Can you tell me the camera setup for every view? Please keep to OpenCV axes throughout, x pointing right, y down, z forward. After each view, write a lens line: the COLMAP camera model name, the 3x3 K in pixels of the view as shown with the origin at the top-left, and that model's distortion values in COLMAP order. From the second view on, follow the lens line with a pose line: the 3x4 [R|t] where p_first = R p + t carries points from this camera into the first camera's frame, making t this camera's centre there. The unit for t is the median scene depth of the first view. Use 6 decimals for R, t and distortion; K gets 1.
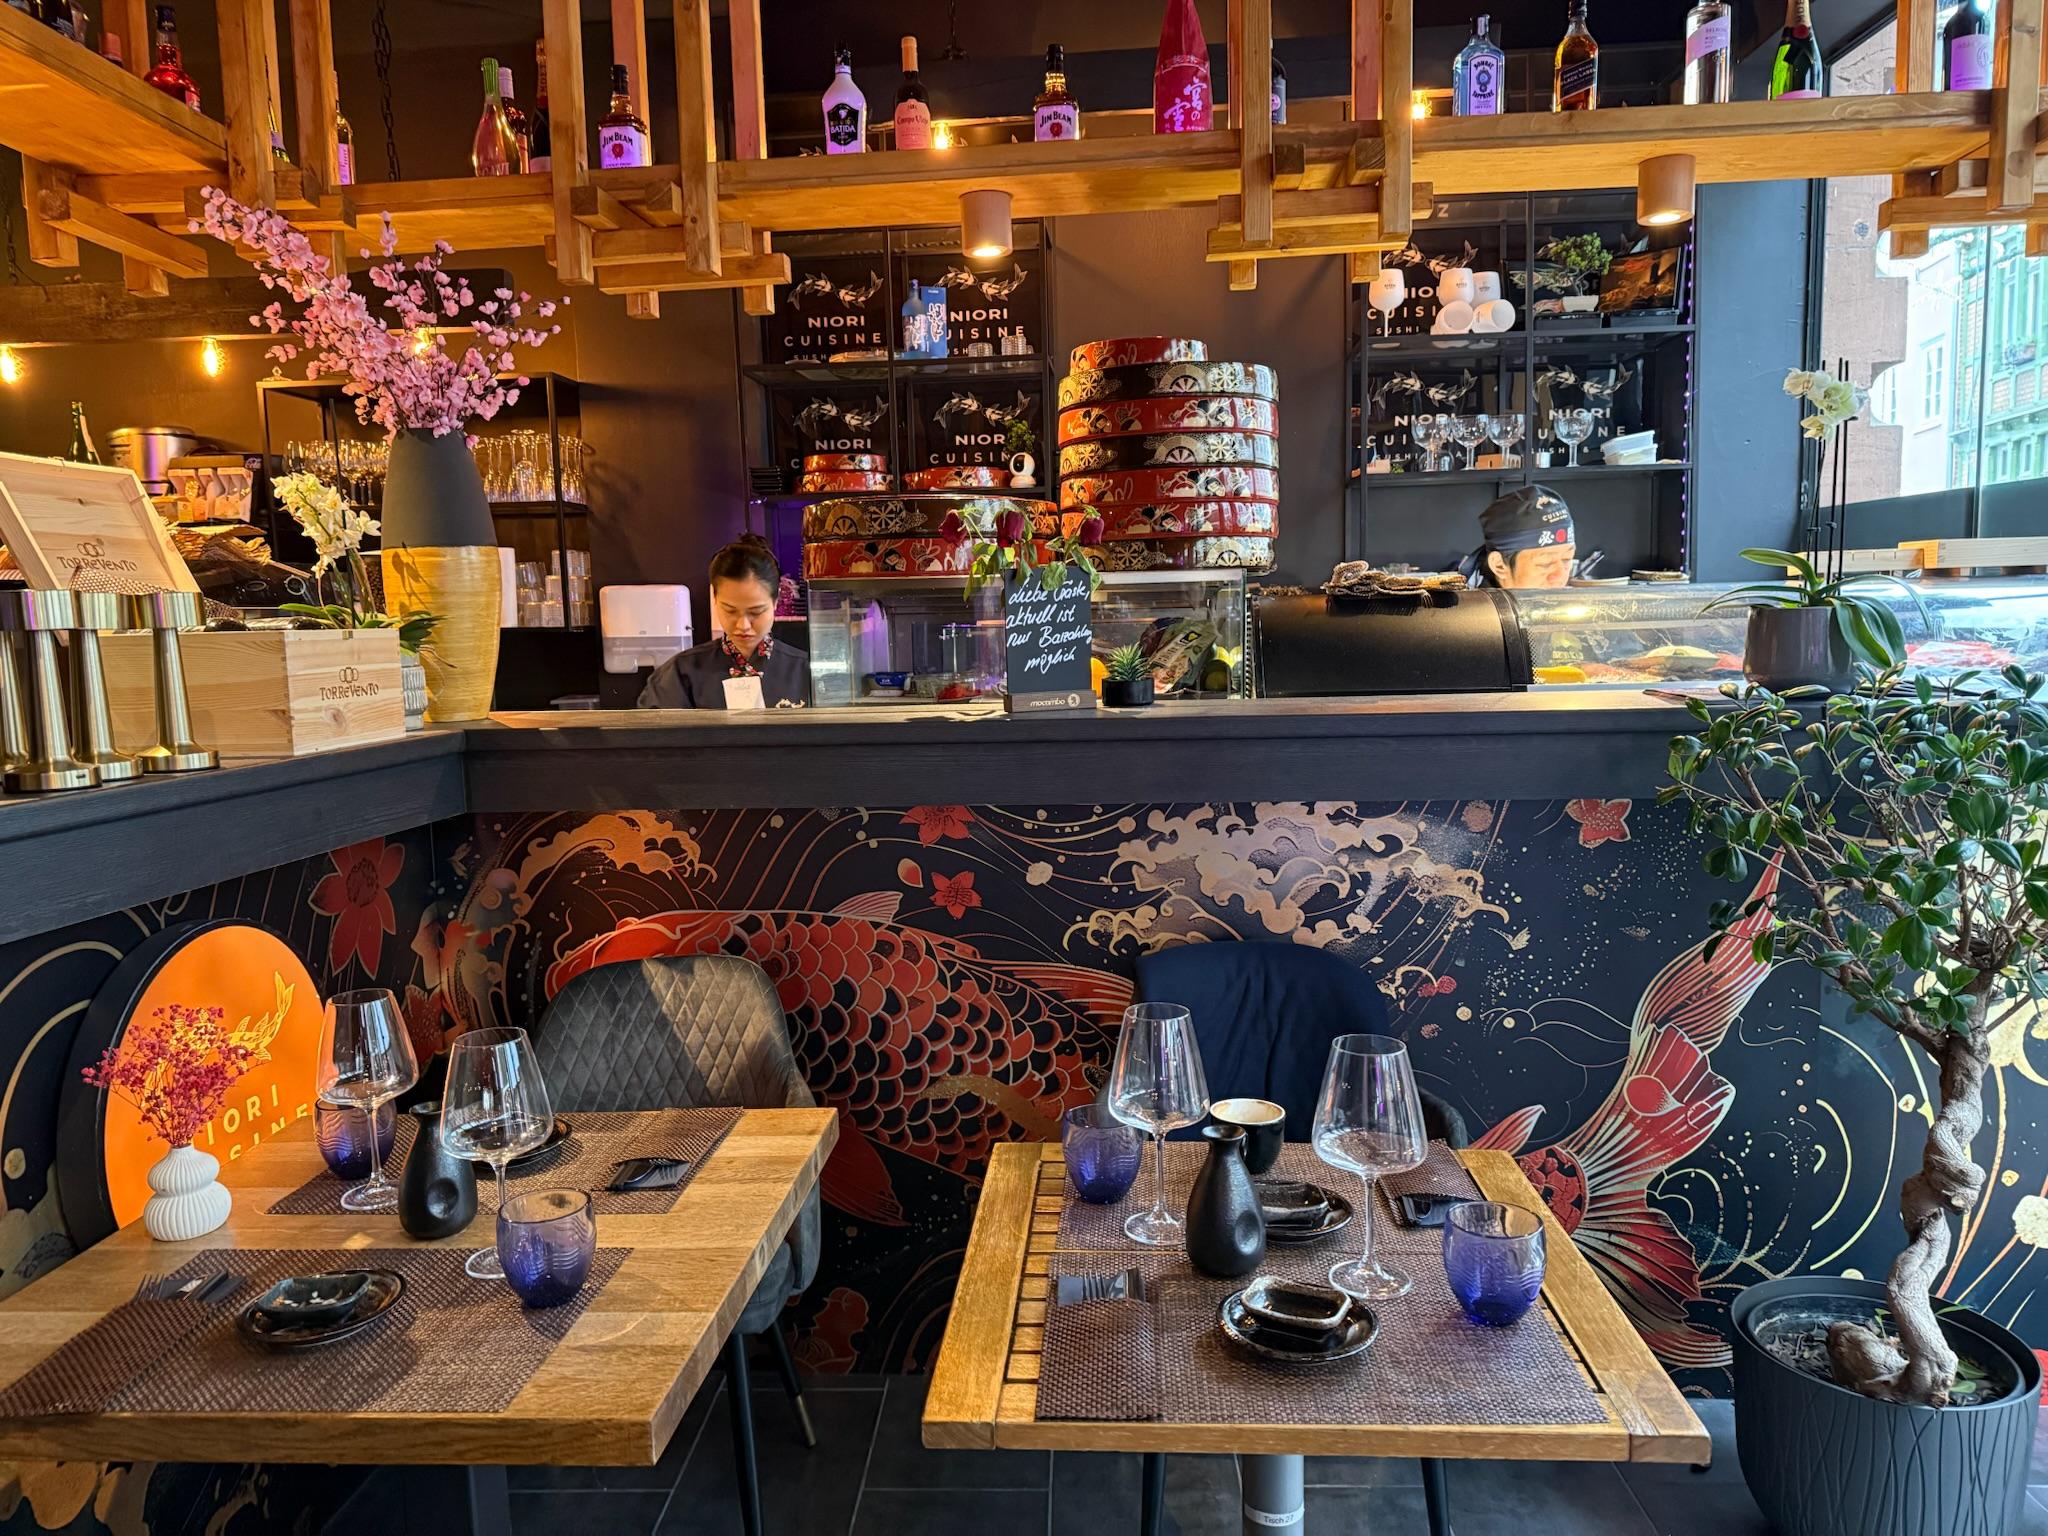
lens RADIAL K [[1435.7, 0, 1024.0], [0, 1435.7, 768.0], [0, 0, 1]] dist [0.044502, -0.054660]
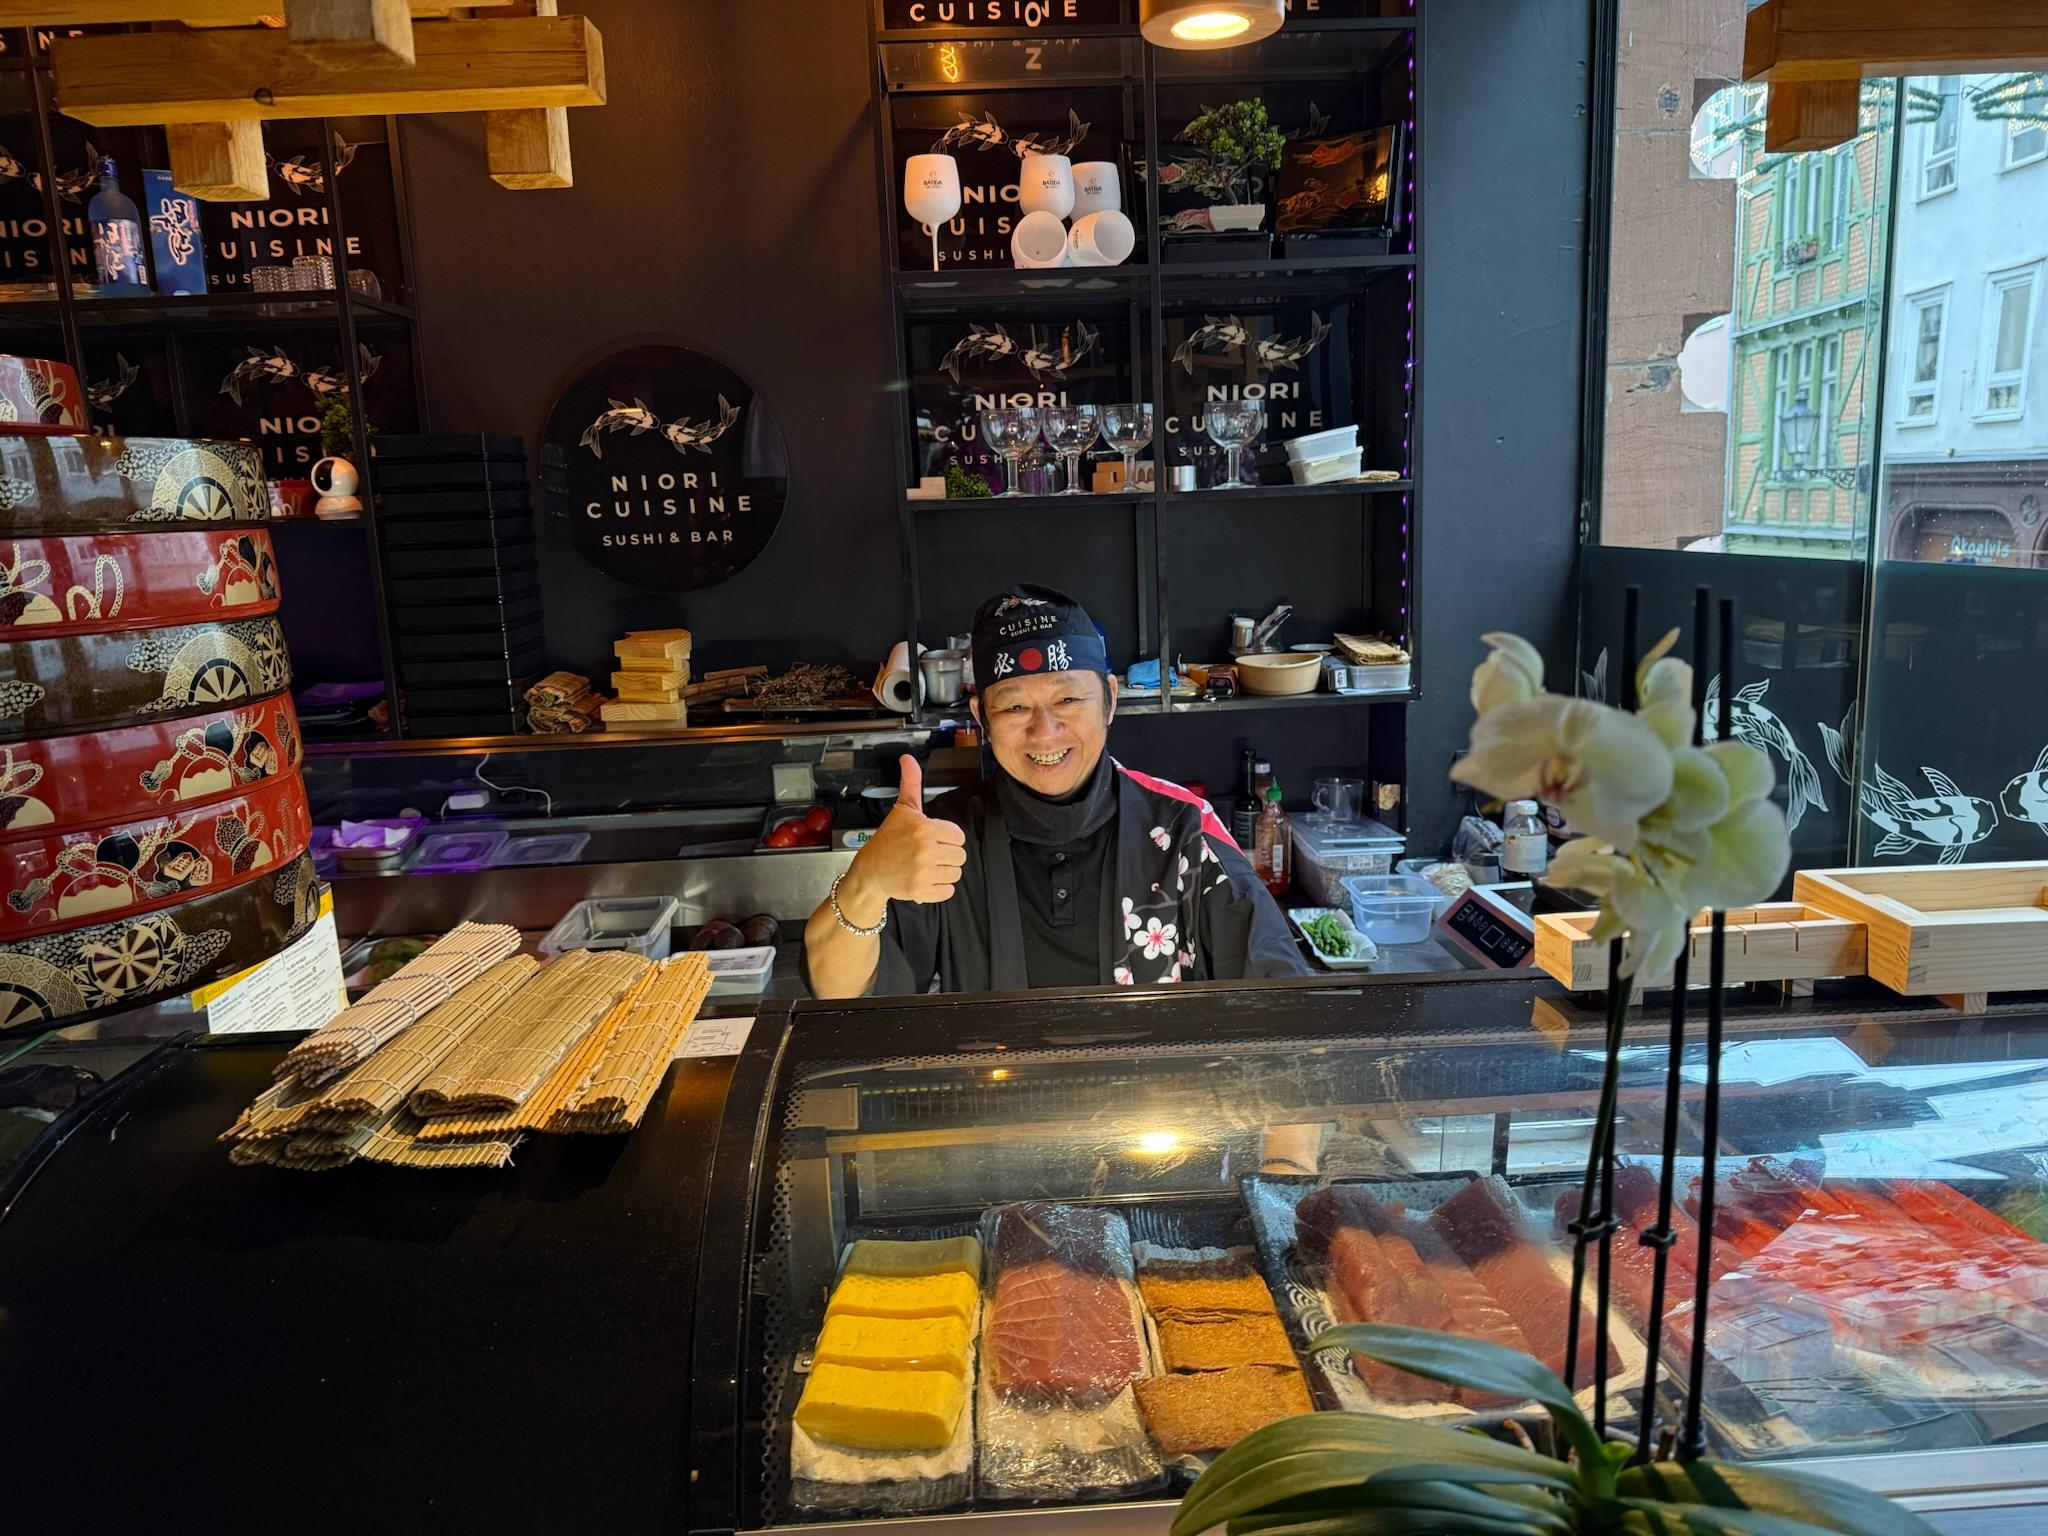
lens RADIAL K [[1432.9, 0, 1024.0], [0, 1432.9, 768.0], [0, 0, 1]] dist [0.115674, -0.158885]
pose [[0.991756, -0.035297, 0.123180, 0.204304], [0.026628, 0.997097, 0.071333, -0.130913], [-0.125341, -0.067465, 0.989817, 0.373971]]
